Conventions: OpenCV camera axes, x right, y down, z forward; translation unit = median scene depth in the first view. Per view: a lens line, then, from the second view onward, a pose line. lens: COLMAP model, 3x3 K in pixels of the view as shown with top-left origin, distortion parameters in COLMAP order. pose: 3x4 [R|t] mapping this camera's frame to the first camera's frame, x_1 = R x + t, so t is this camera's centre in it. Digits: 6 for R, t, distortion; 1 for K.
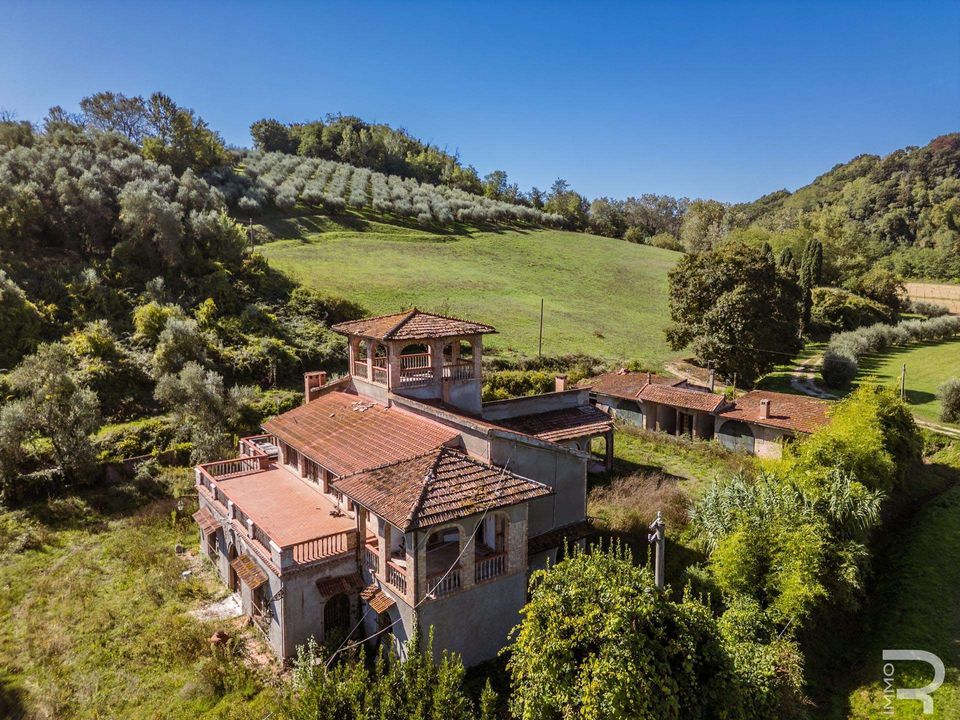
lens RADIAL K [[664.6, 0, 480.0], [0, 664.6, 360.0], [0, 0, 1]] dist [0.036947, -0.002140]
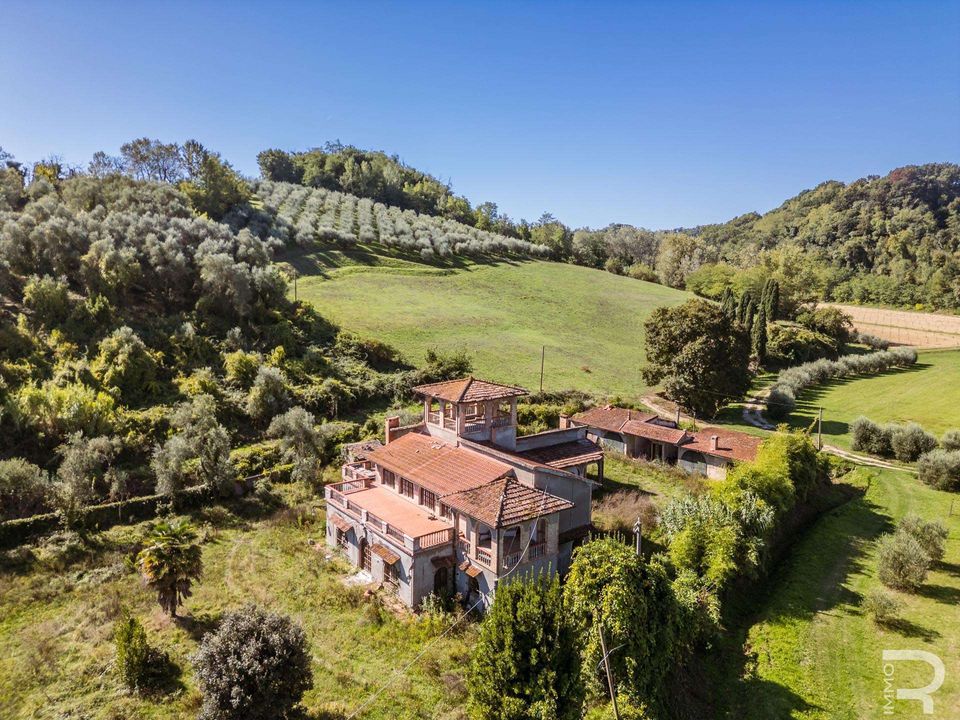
lens RADIAL K [[660.4, 0, 480.0], [0, 660.4, 360.0], [0, 0, 1]] dist [0.051916, 0.000623]
pose [[0.999403, 0.011322, 0.032653, -0.058863], [-0.010960, 0.999877, -0.011256, -0.046101], [-0.032777, 0.010891, 0.999403, -0.207671]]
